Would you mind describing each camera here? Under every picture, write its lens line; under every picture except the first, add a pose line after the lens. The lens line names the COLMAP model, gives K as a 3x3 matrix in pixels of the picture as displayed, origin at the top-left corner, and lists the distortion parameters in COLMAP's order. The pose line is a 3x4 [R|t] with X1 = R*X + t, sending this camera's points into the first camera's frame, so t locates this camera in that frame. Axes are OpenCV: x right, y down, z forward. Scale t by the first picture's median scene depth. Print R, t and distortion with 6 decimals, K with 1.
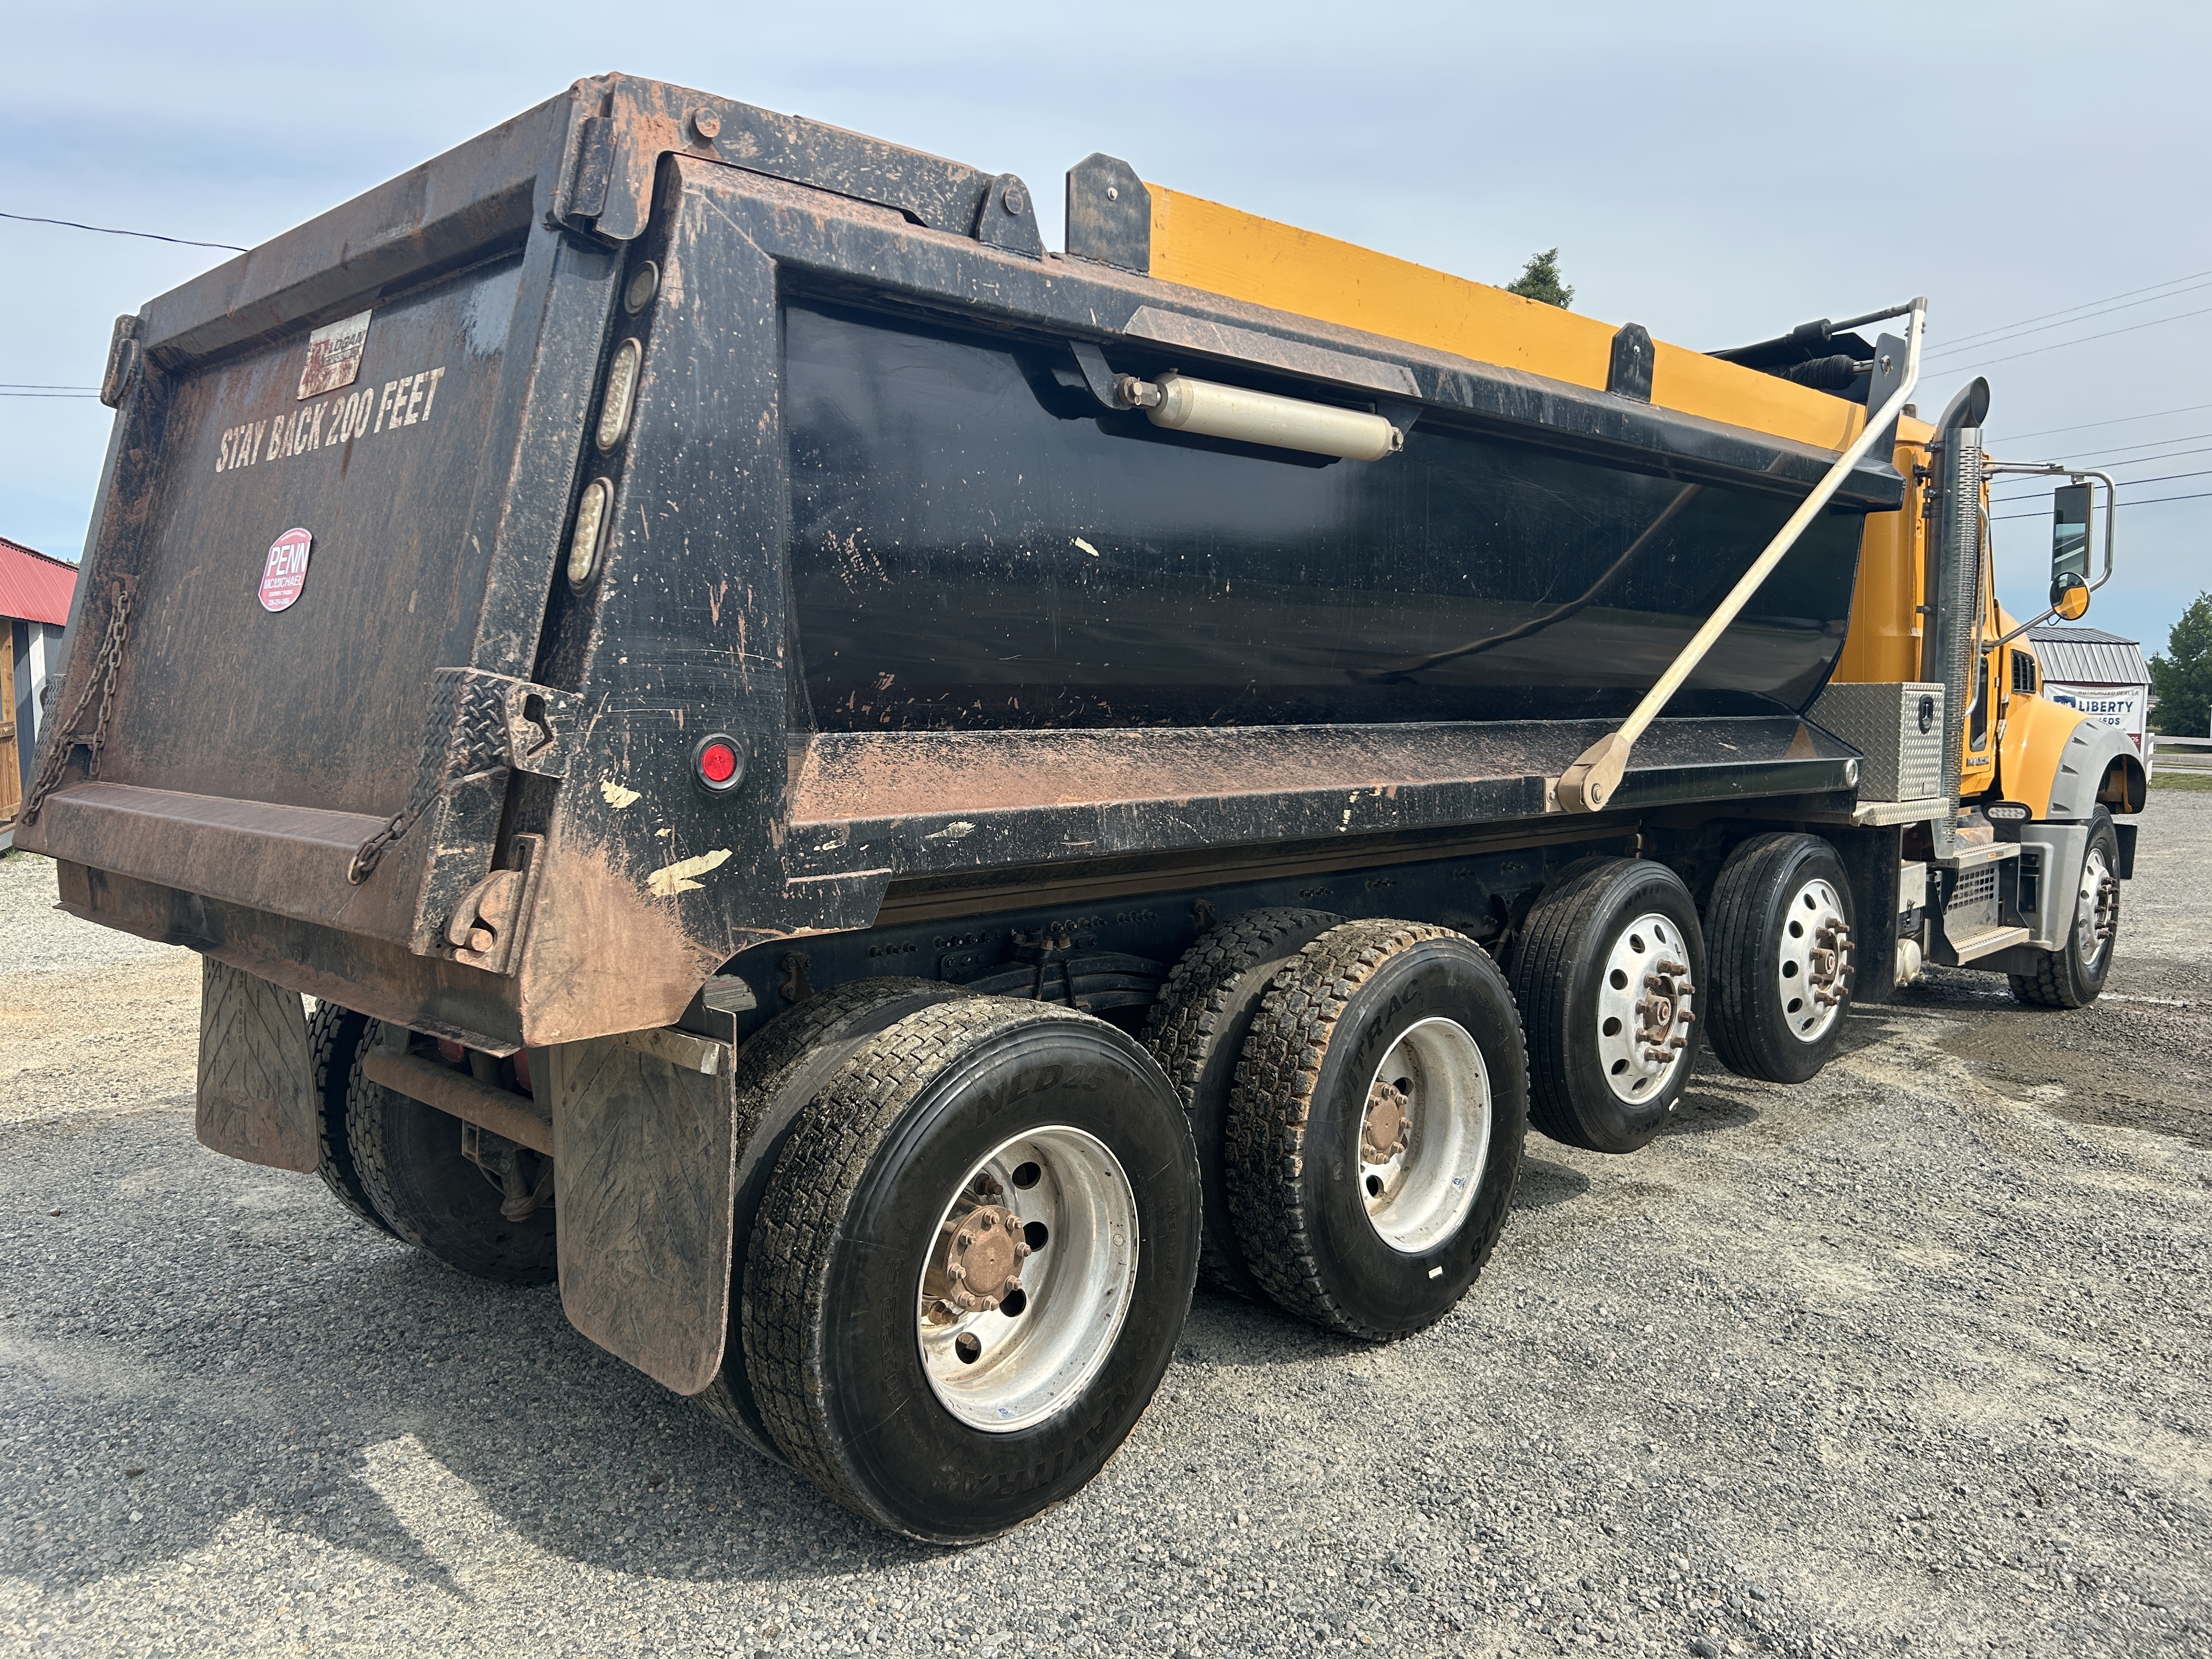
lens RADIAL K [[1679.8, 0, 1106.0], [0, 1679.8, 829.5], [0, 0, 1]] dist [0.099499, -0.171878]
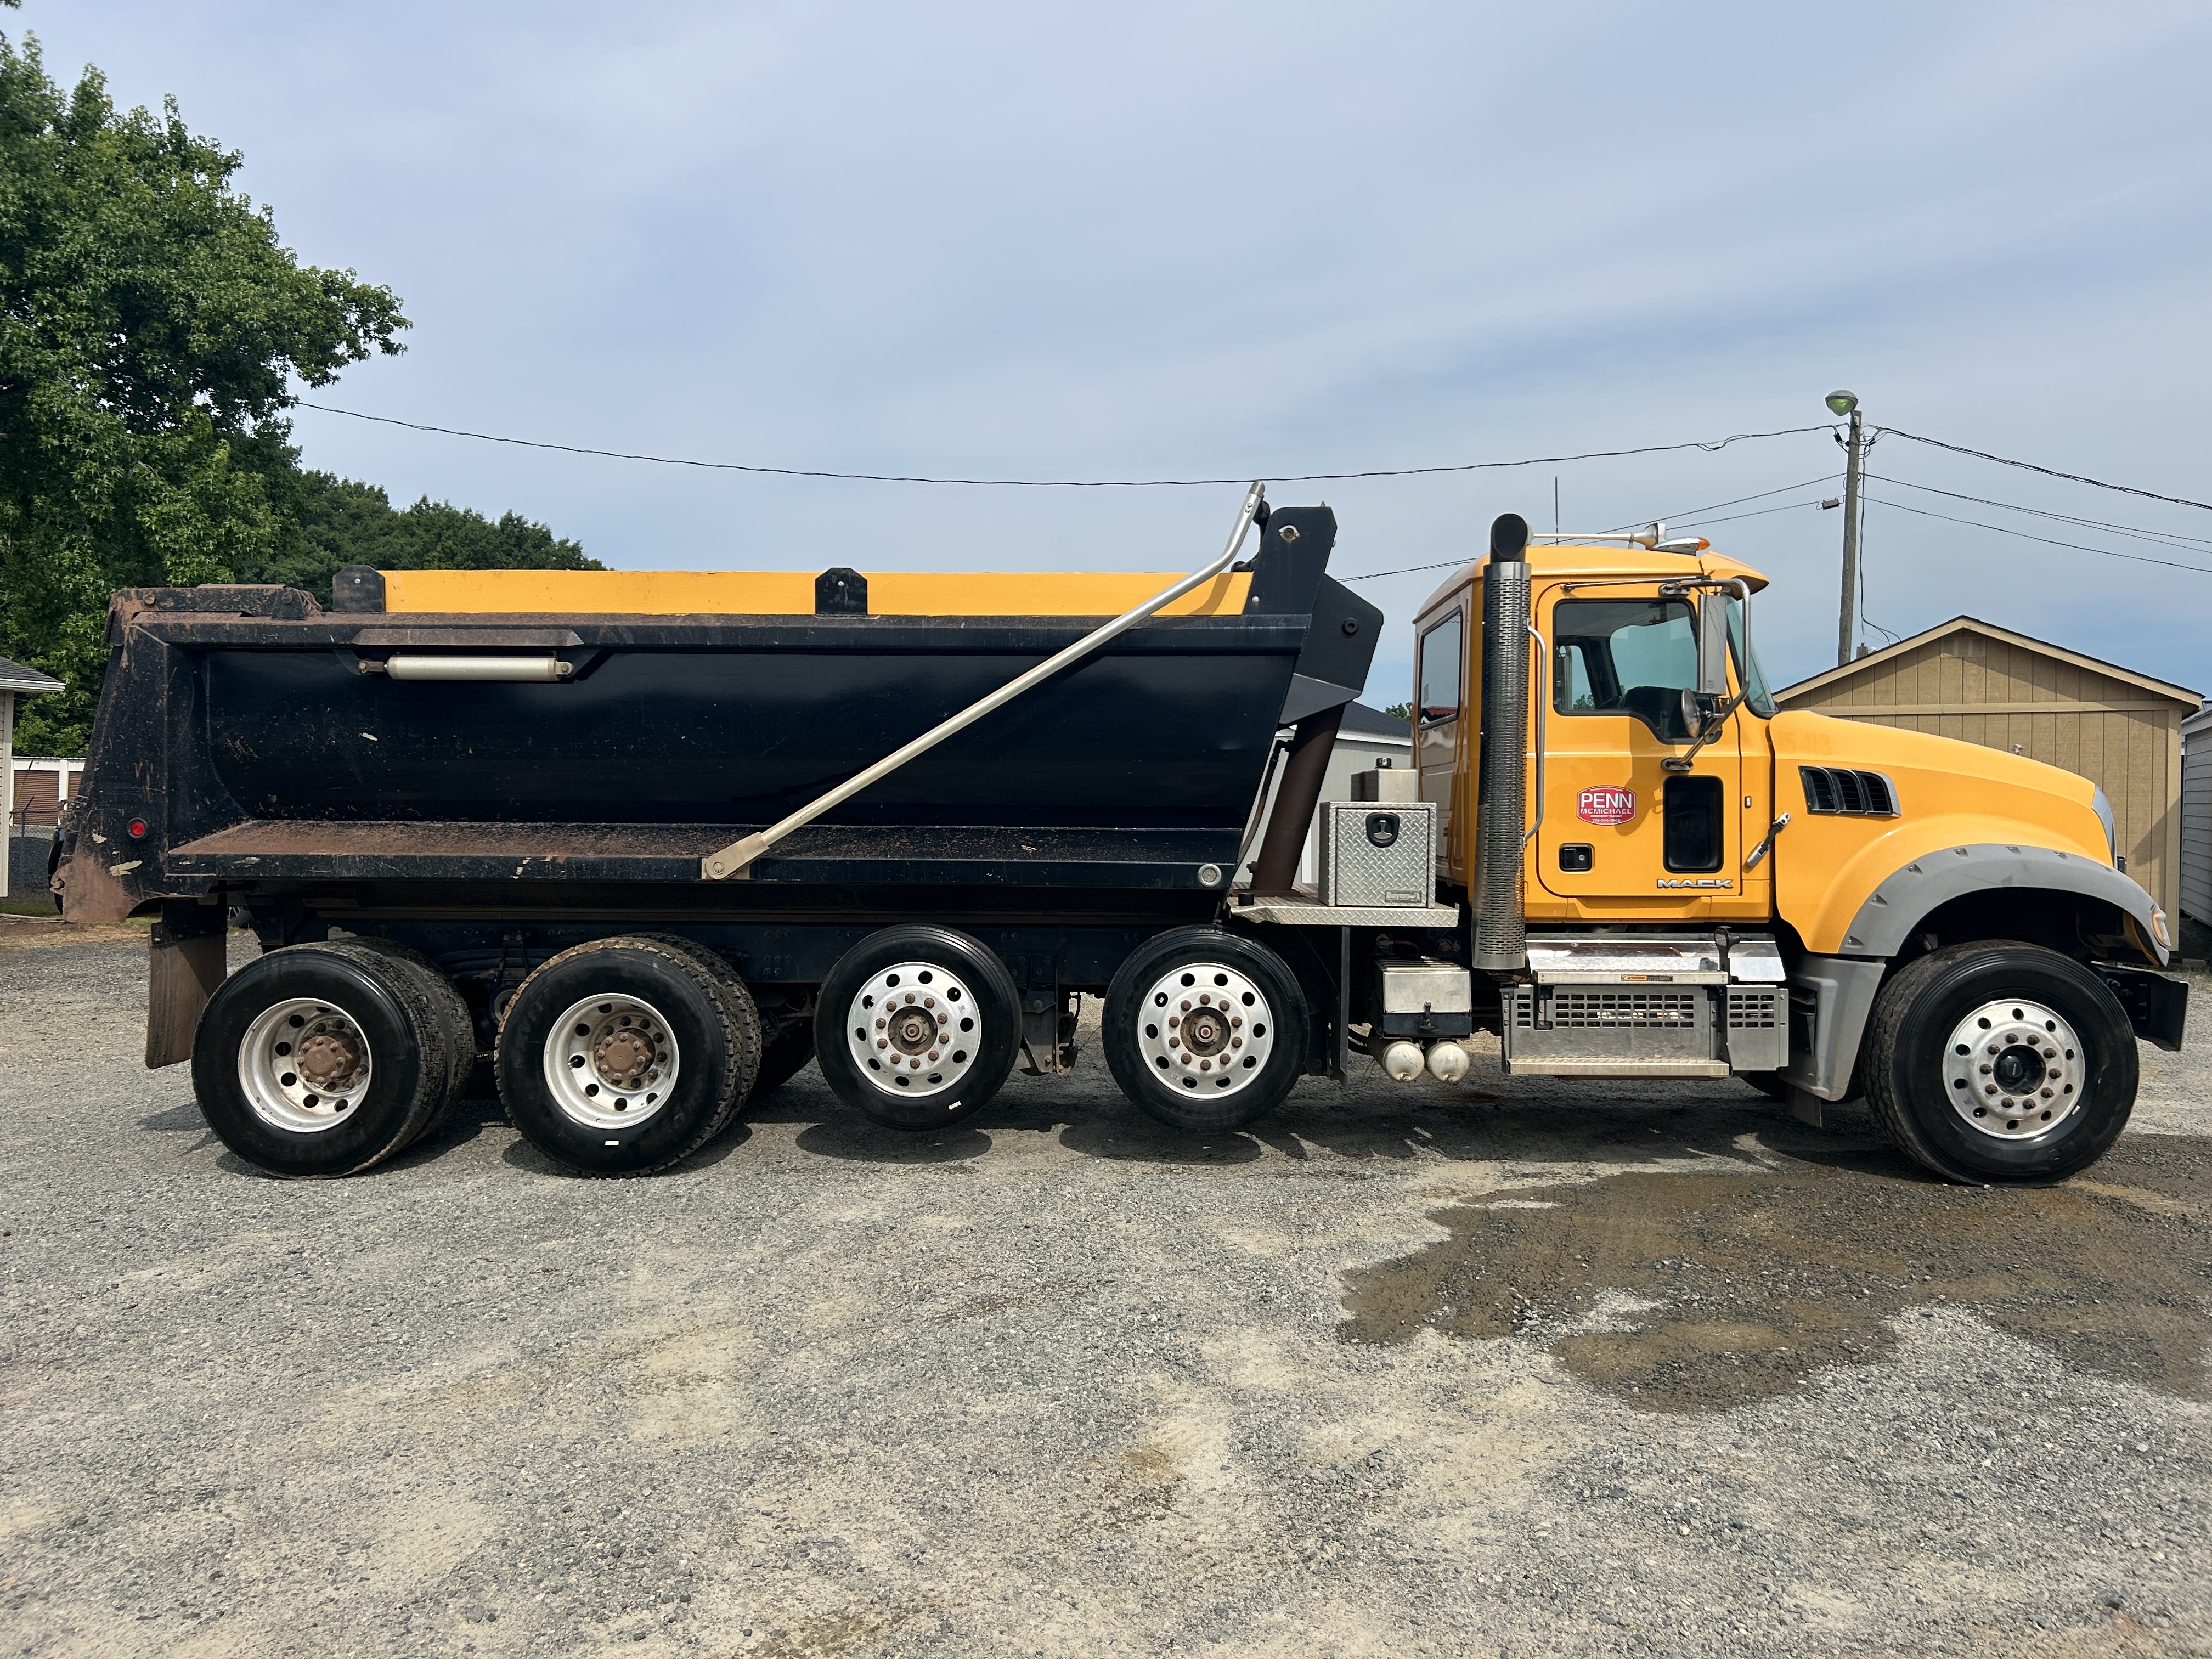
lens RADIAL K [[1667.1, 0, 1126.5], [0, 1667.1, 831.4], [0, 0, 1]] dist [0.035546, -0.029156]
pose [[0.671746, 0.010802, -0.740703, 2.219022], [-0.065324, 0.996862, -0.044705, -0.013820], [0.737896, 0.078416, 0.670343, 0.278763]]
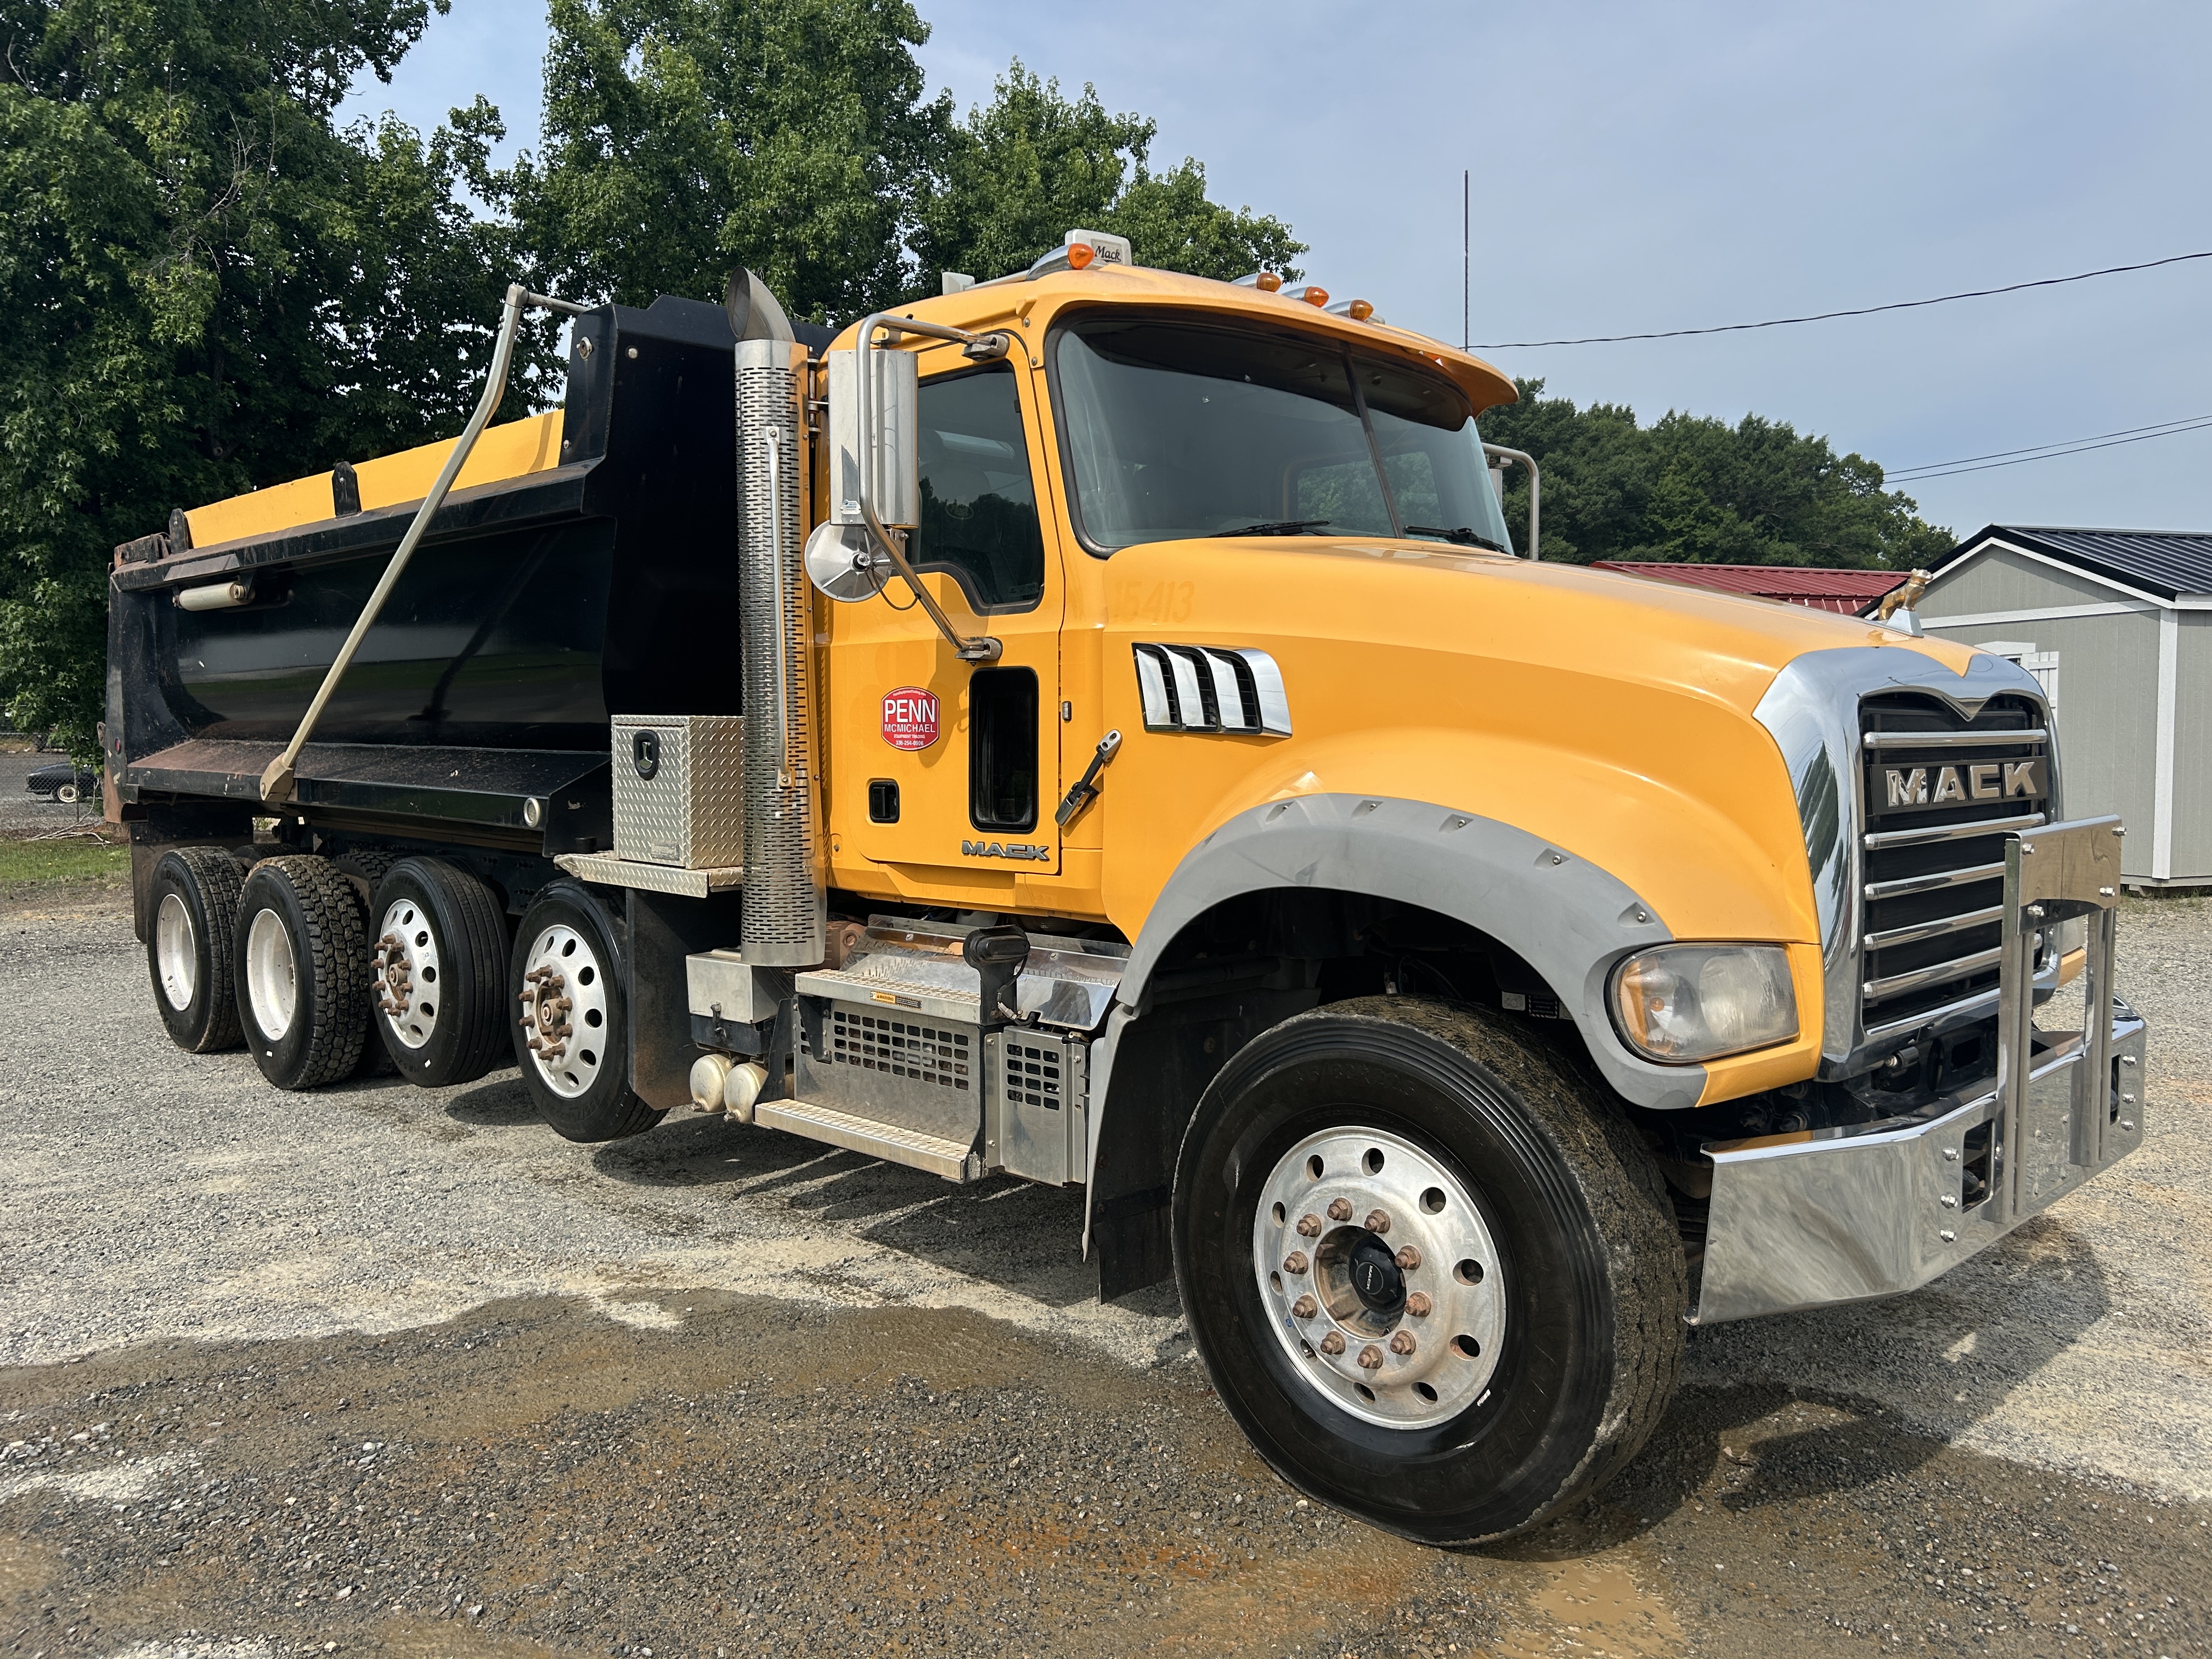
lens RADIAL K [[1667.1, 0, 1126.5], [0, 1667.1, 831.4], [0, 0, 1]] dist [0.035546, -0.029156]
pose [[-0.005300, 0.065139, -0.997862, 2.376864], [-0.080613, 0.994601, 0.065354, -0.192334], [0.996731, 0.080787, -0.000020, 2.320767]]
